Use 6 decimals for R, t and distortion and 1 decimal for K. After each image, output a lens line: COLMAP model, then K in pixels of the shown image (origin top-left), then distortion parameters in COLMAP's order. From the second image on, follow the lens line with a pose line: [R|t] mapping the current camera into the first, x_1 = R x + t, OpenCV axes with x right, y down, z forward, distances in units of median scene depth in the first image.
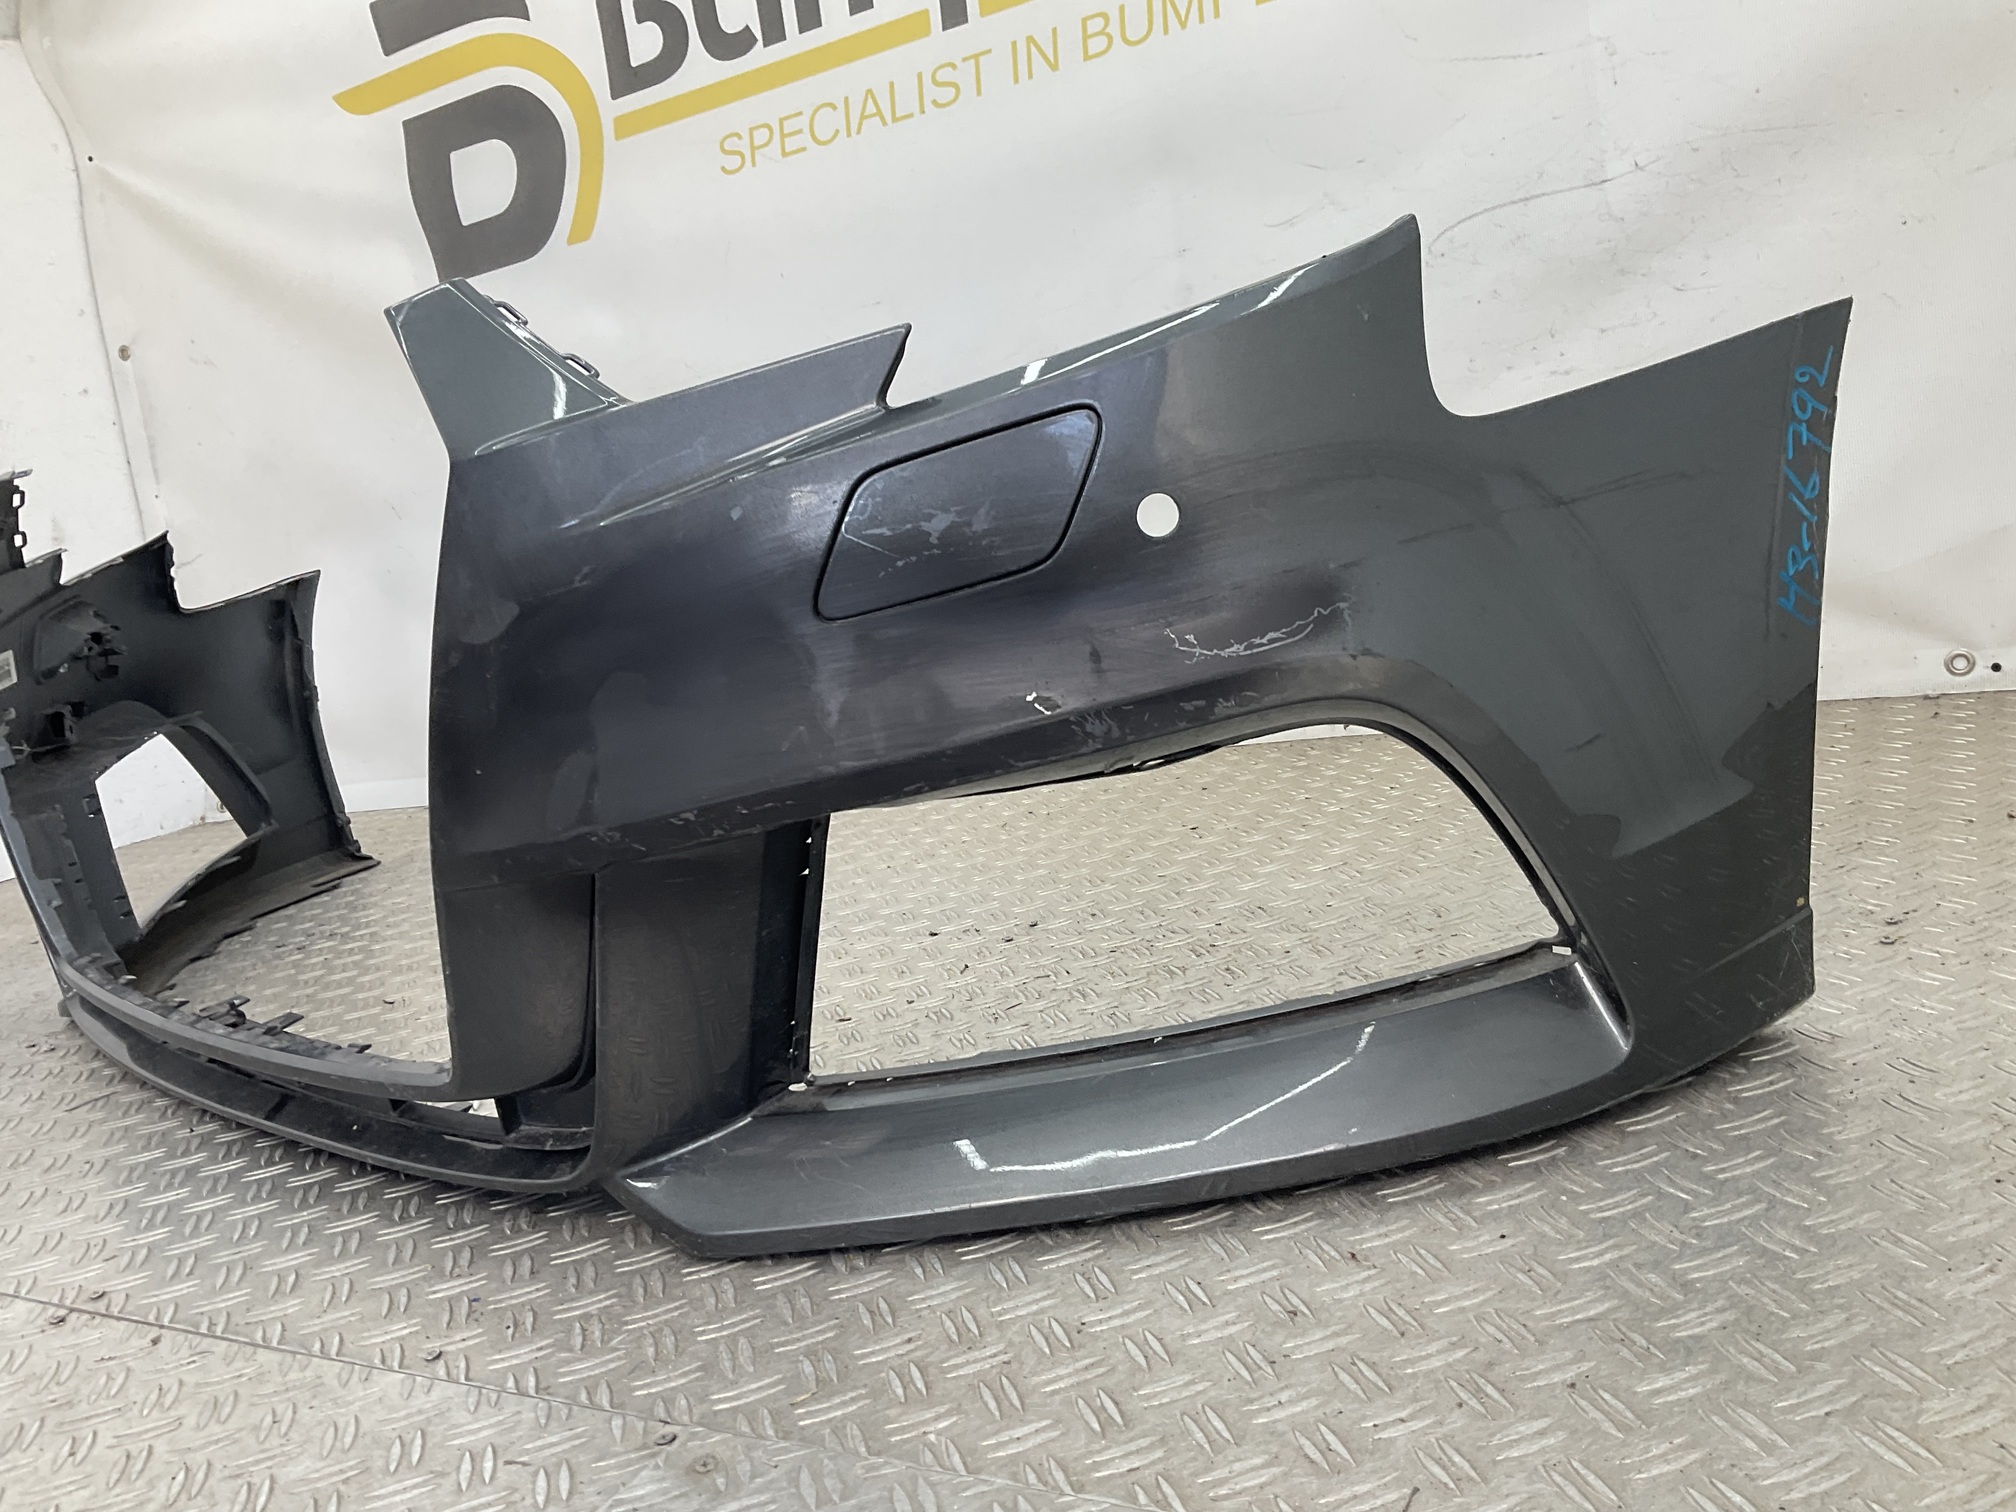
lens RADIAL K [[1644.3, 0, 1001.4], [0, 1644.3, 760.0], [0, 0, 1]] dist [0.132848, -0.281764]
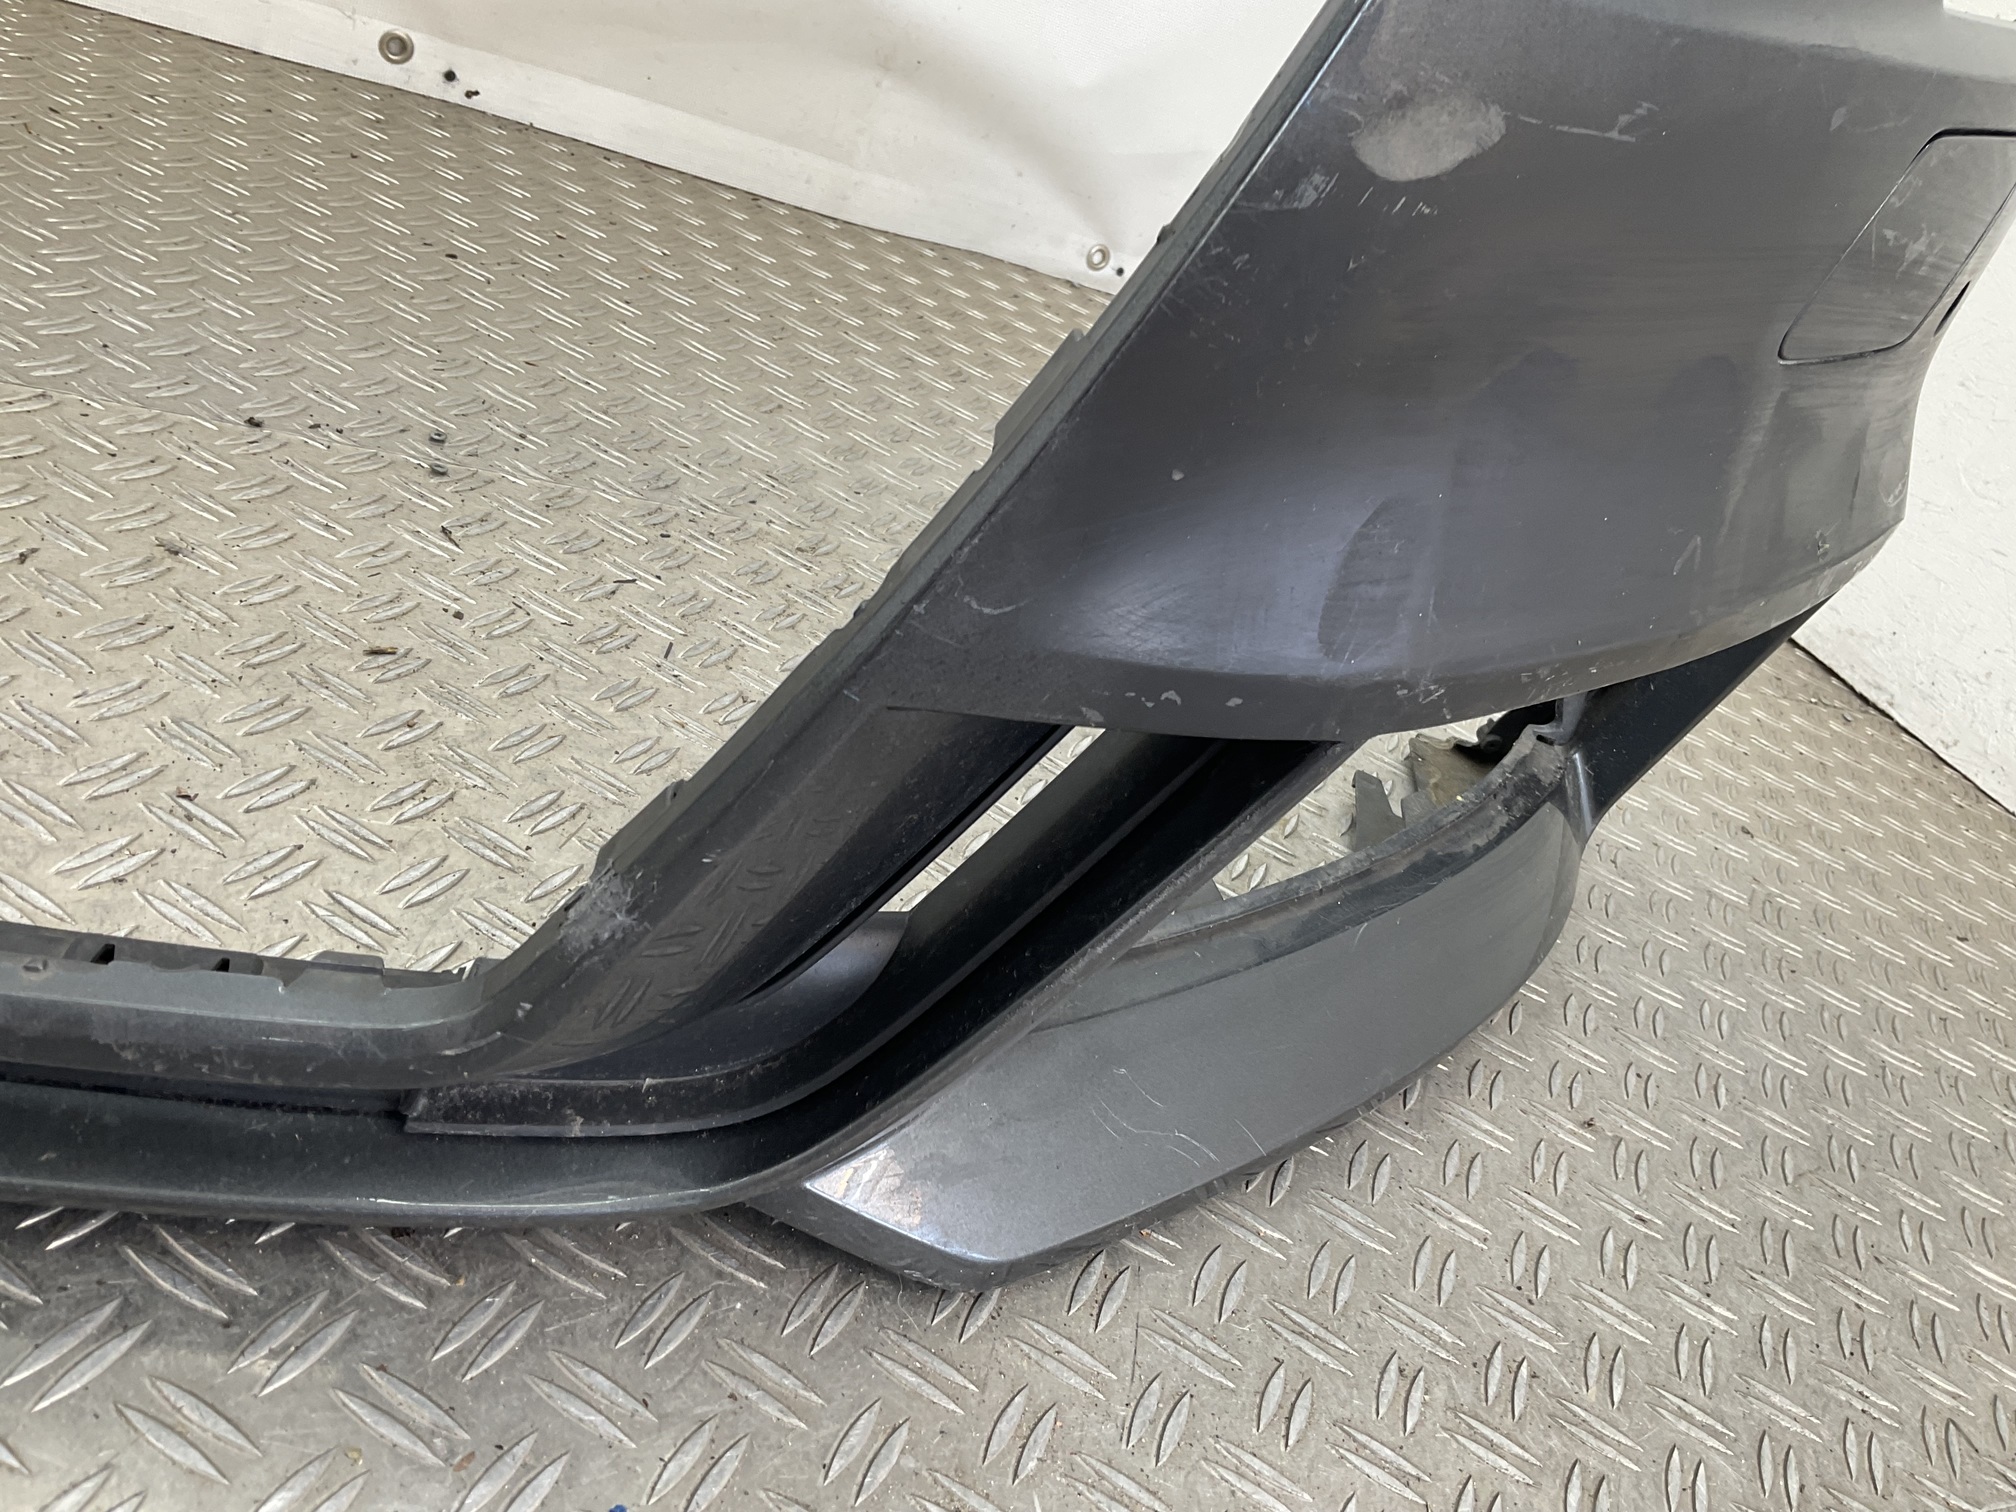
lens RADIAL K [[1658.0, 0, 998.8], [0, 1658.0, 748.4], [0, 0, 1]] dist [0.110306, -0.213166]
pose [[0.512485, -0.049050, 0.857294, -0.305886], [-0.315588, 0.917738, 0.241165, -0.007336], [-0.798601, -0.394145, 0.454848, 0.378568]]
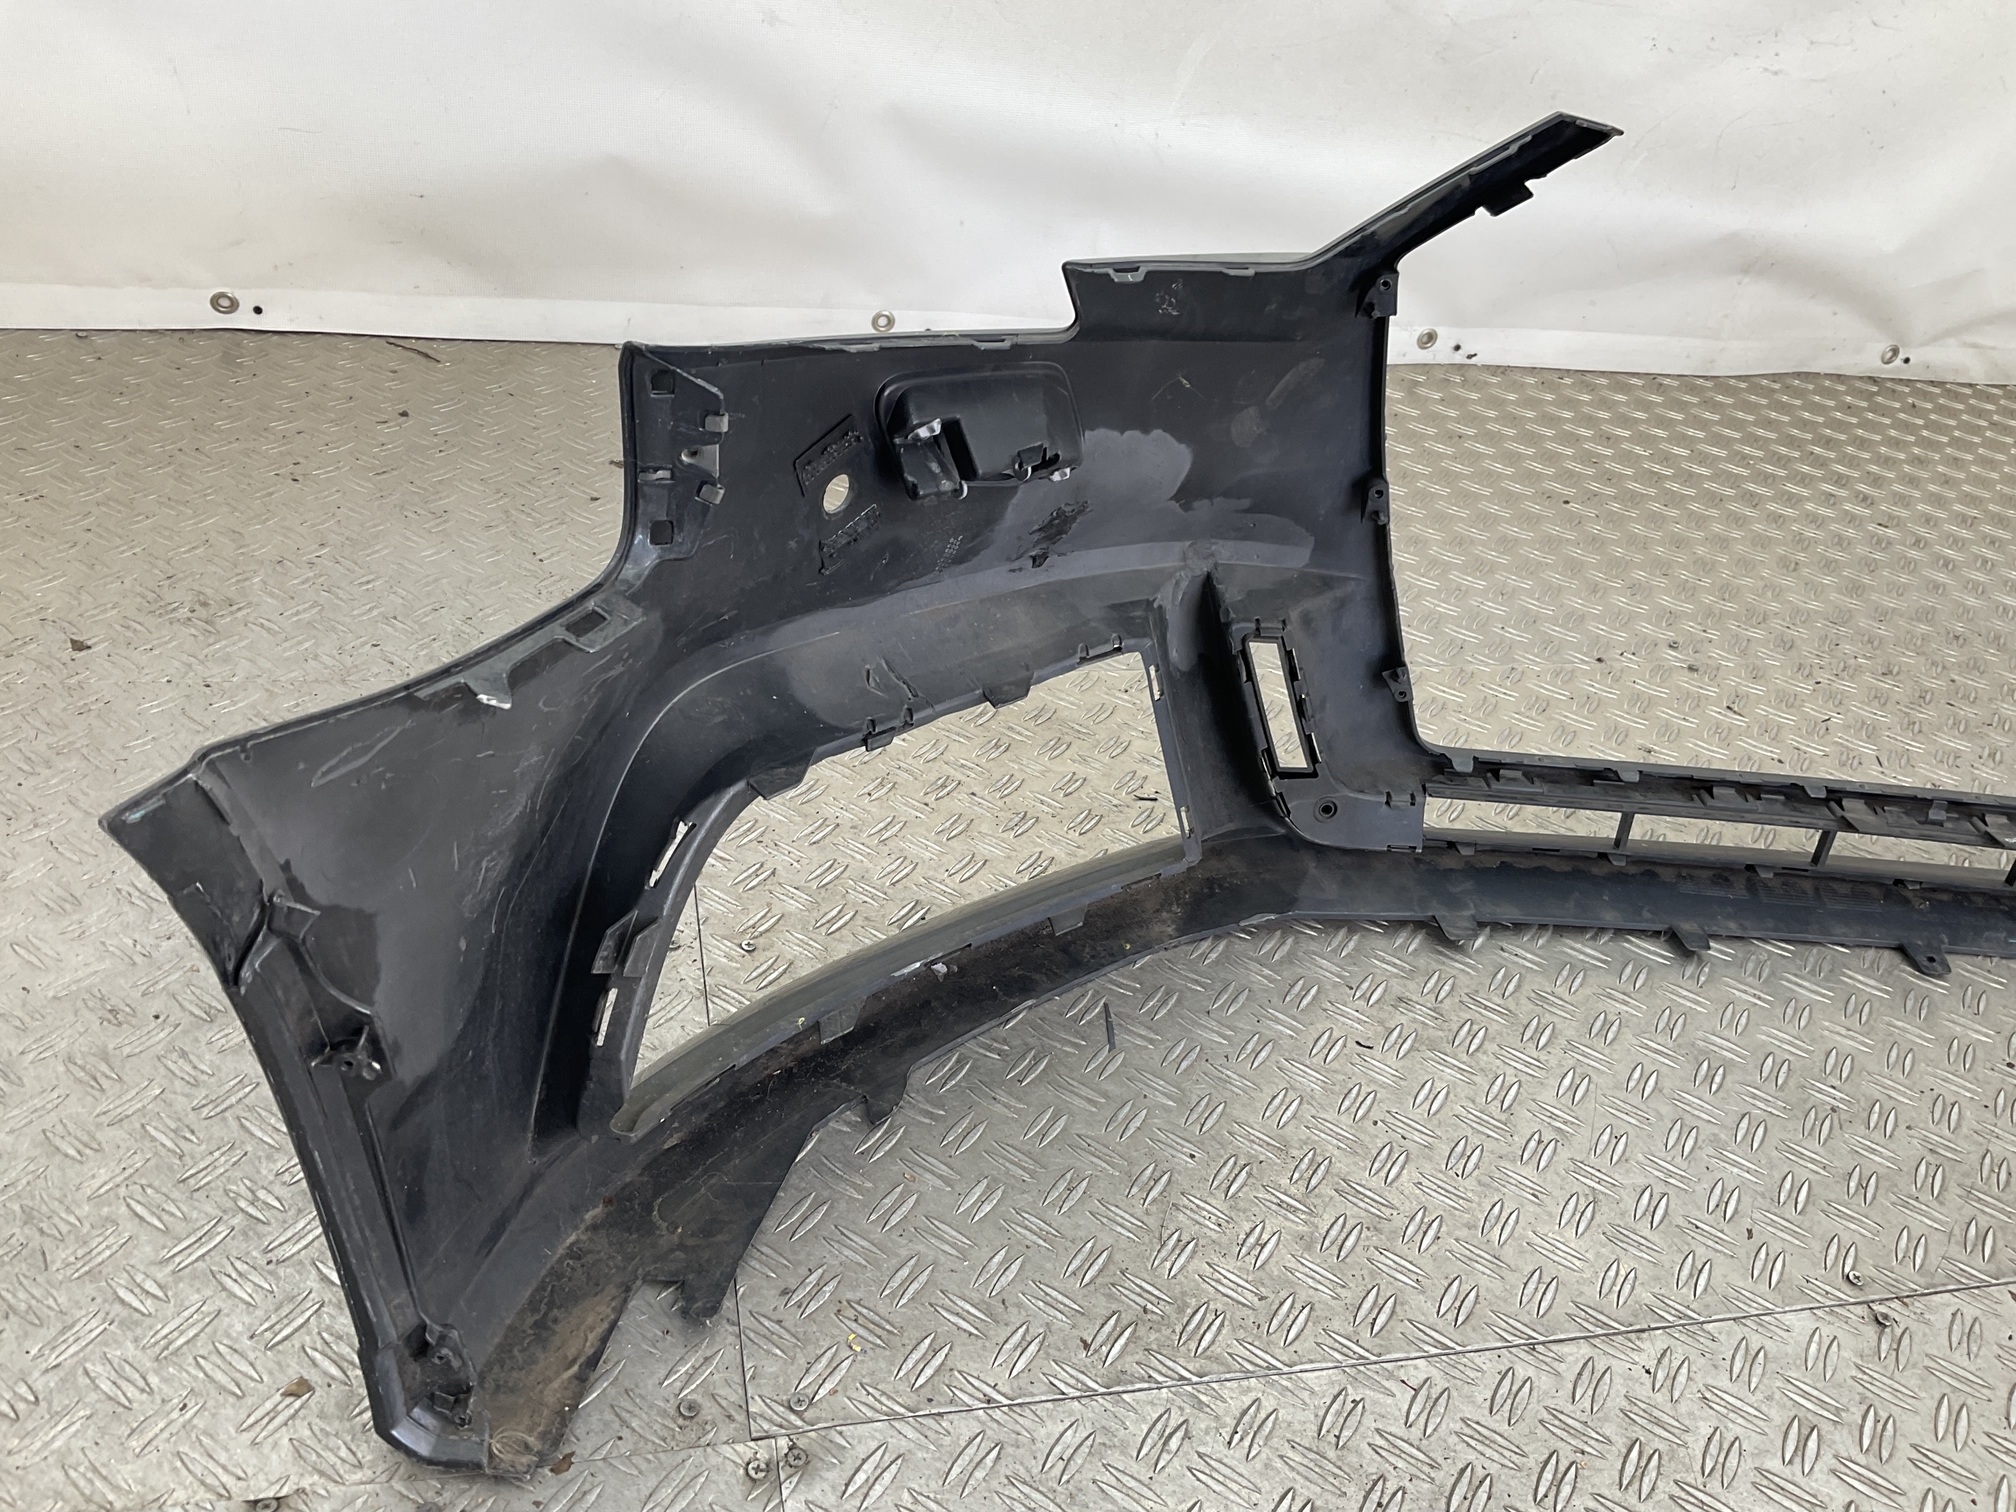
lens RADIAL K [[1655.5, 0, 1002.5], [0, 1655.5, 753.4], [0, 0, 1]] dist [0.060111, -0.114128]
pose [[0.706447, -0.166625, 0.687872, -0.782209], [-0.123328, 0.928044, 0.351460, -0.121446], [-0.696938, -0.333122, 0.635065, 0.441168]]
